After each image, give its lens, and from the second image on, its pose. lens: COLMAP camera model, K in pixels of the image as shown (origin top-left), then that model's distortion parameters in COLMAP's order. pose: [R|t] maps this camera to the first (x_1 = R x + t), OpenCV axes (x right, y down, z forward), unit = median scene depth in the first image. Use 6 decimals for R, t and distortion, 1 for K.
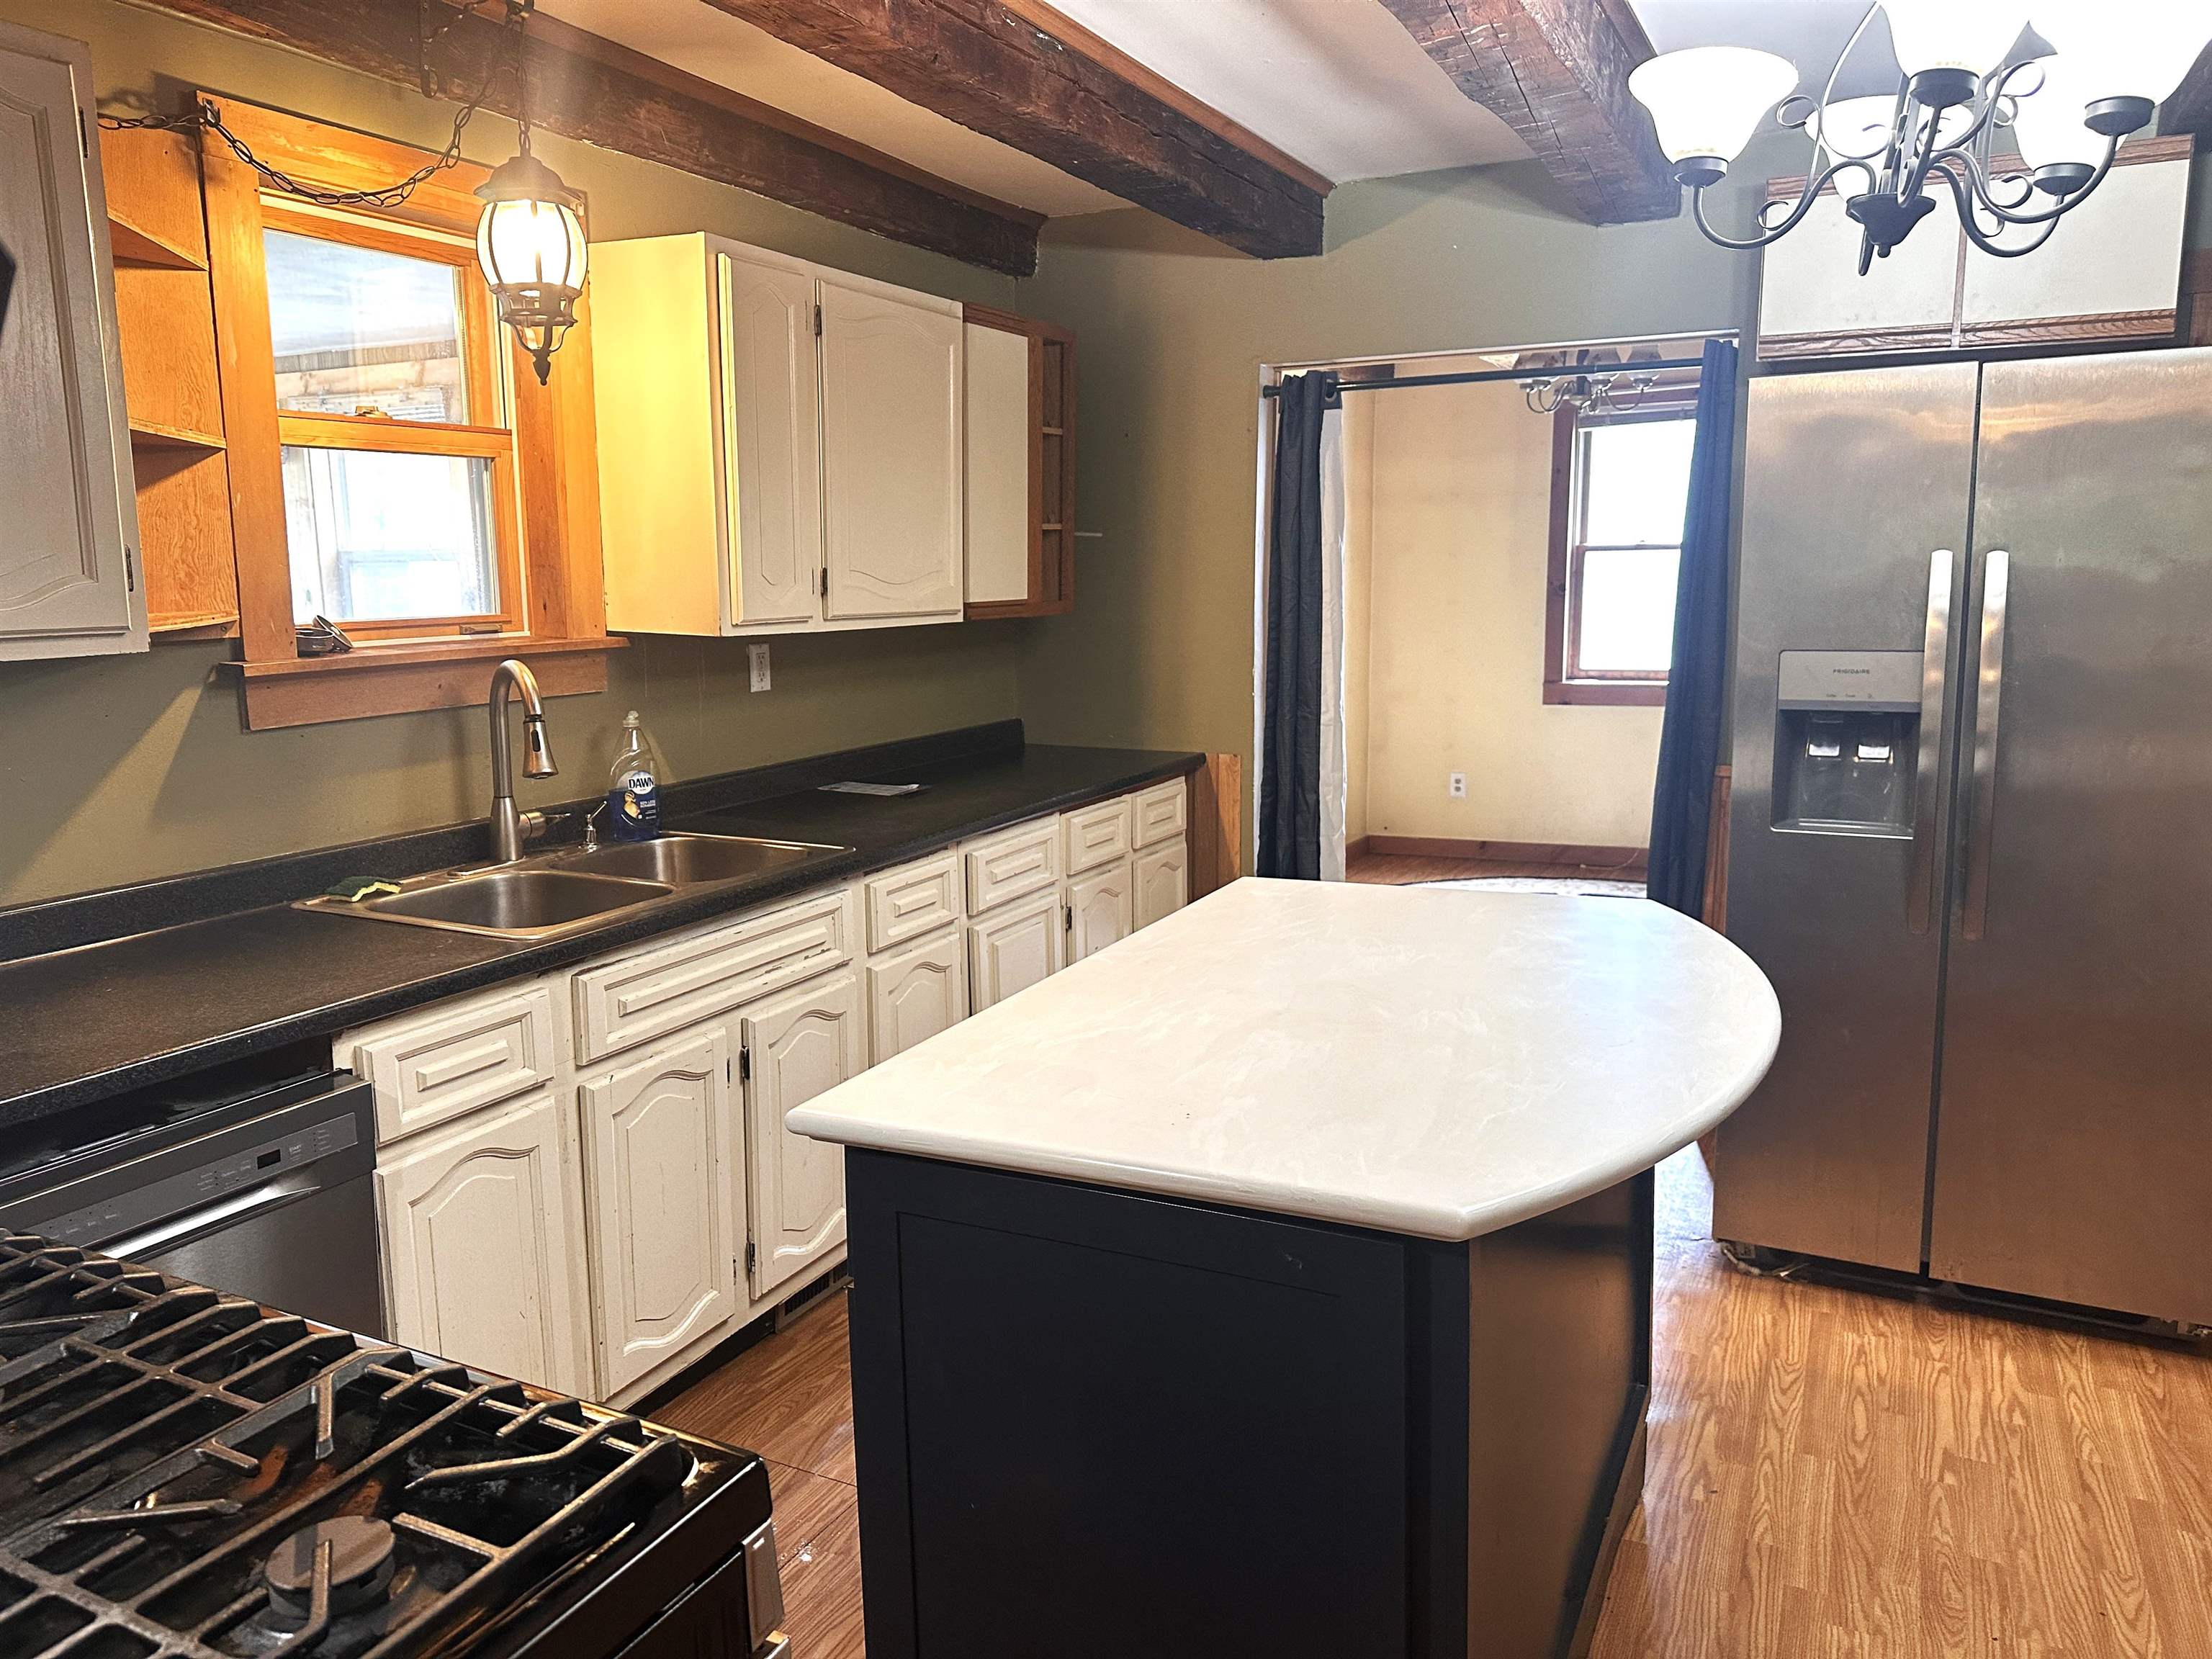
lens RADIAL K [[1563.0, 0, 1100.2], [0, 1563.0, 821.6], [0, 0, 1]] dist [0.042363, -0.031227]
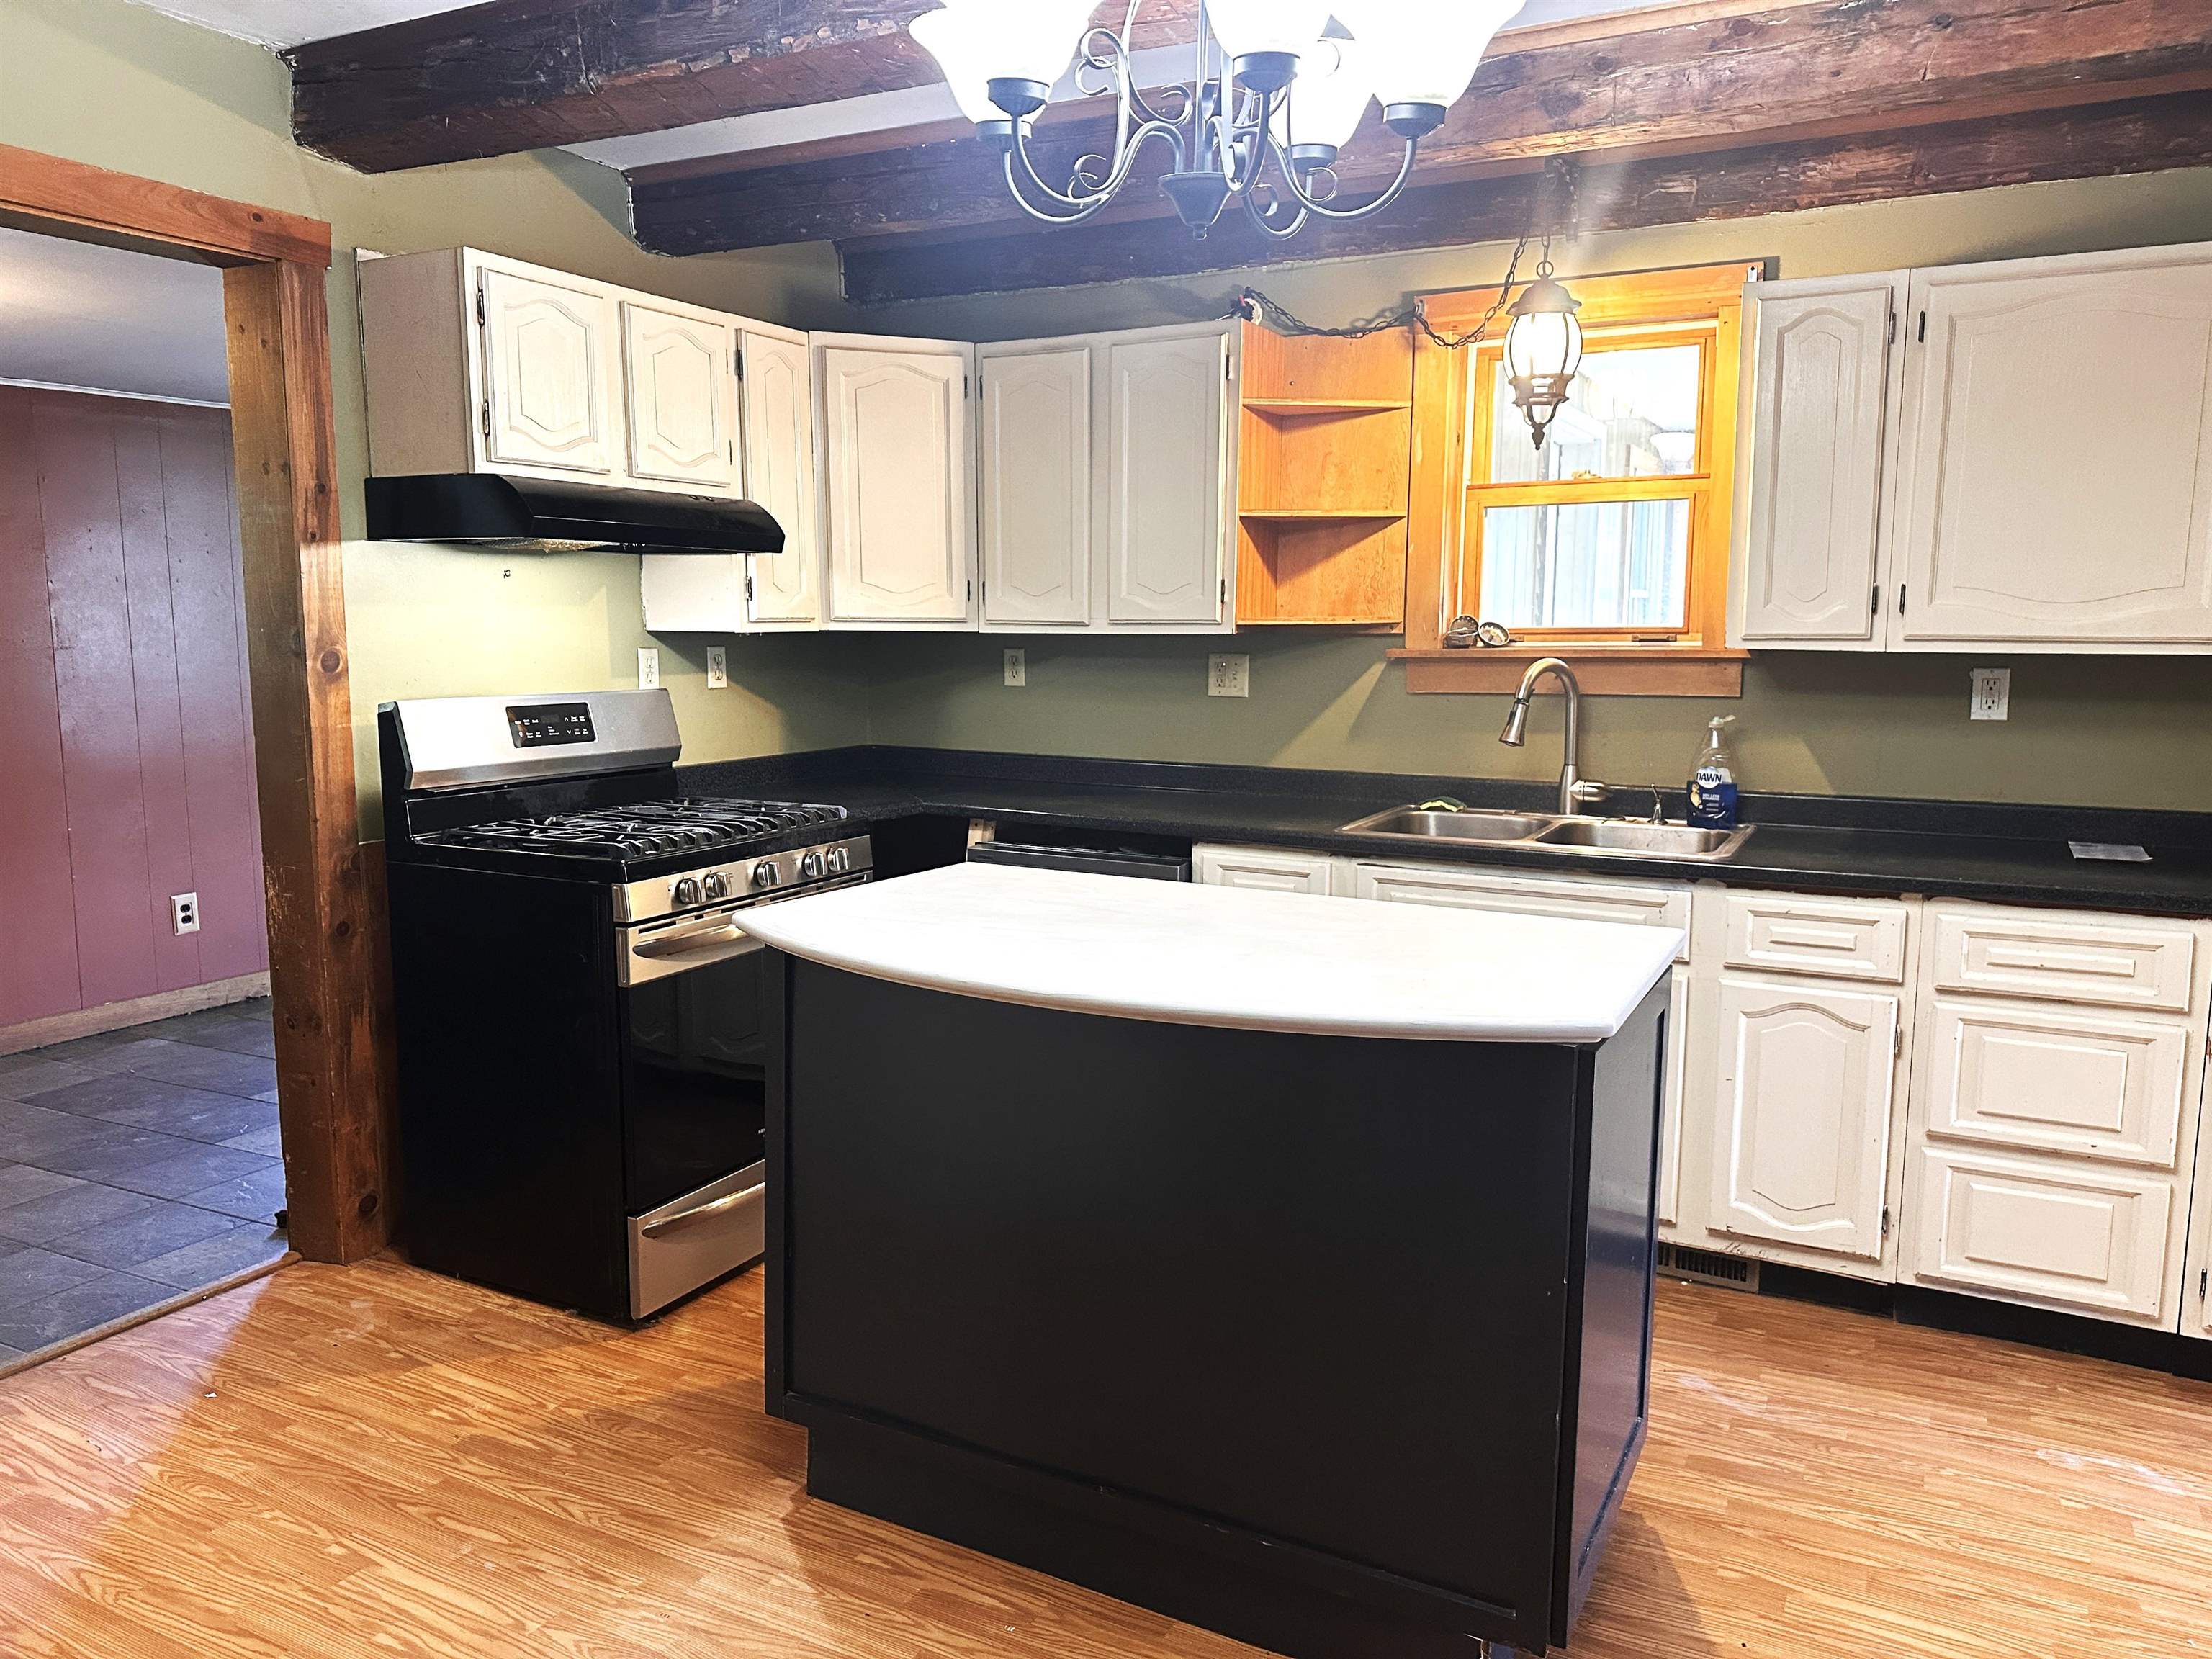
lens RADIAL K [[1563.0, 0, 1117.2], [0, 1563.0, 834.7], [0, 0, 1]] dist [0.042363, -0.031227]
pose [[-0.006207, 0.156928, -0.987591, 1.004370], [-0.159343, 0.974836, 0.155902, -0.112112], [0.987204, 0.158333, 0.018954, 0.677311]]
